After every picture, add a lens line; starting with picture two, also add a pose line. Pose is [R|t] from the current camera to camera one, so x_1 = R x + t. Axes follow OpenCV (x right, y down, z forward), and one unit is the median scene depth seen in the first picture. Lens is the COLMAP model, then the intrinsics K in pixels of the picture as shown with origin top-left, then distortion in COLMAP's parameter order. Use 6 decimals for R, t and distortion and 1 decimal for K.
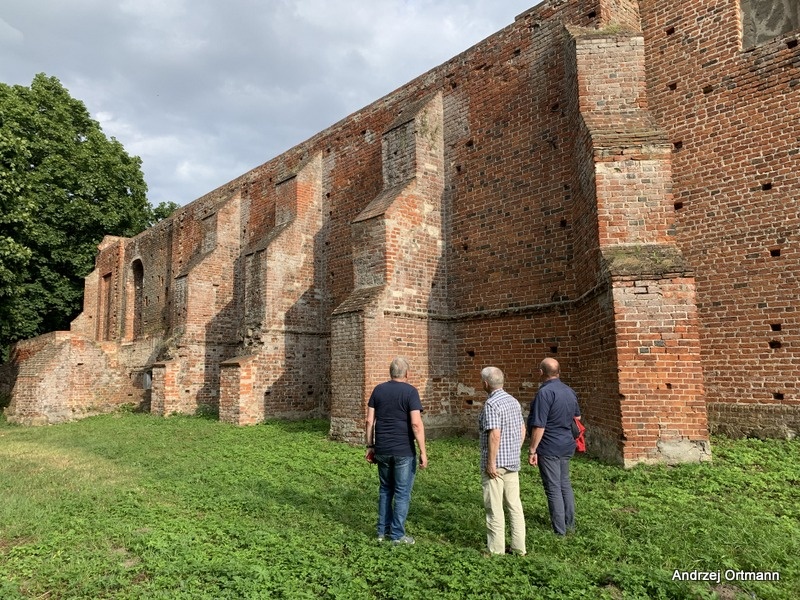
lens RADIAL K [[596.6, 0, 400.0], [0, 596.6, 300.0], [0, 0, 1]] dist [0.029910, -0.042177]
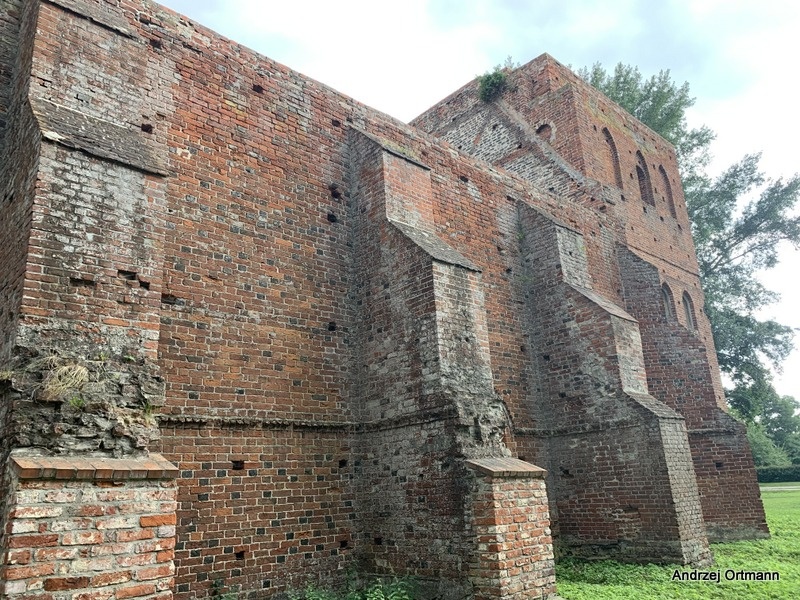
lens RADIAL K [[596.6, 0, 400.0], [0, 596.6, 300.0], [0, 0, 1]] dist [0.029910, -0.042177]
pose [[-0.017400, 0.306832, 0.951605, -0.544481], [-0.071535, 0.948928, -0.307276, 0.088720], [-0.997286, -0.073419, 0.005438, 0.755033]]
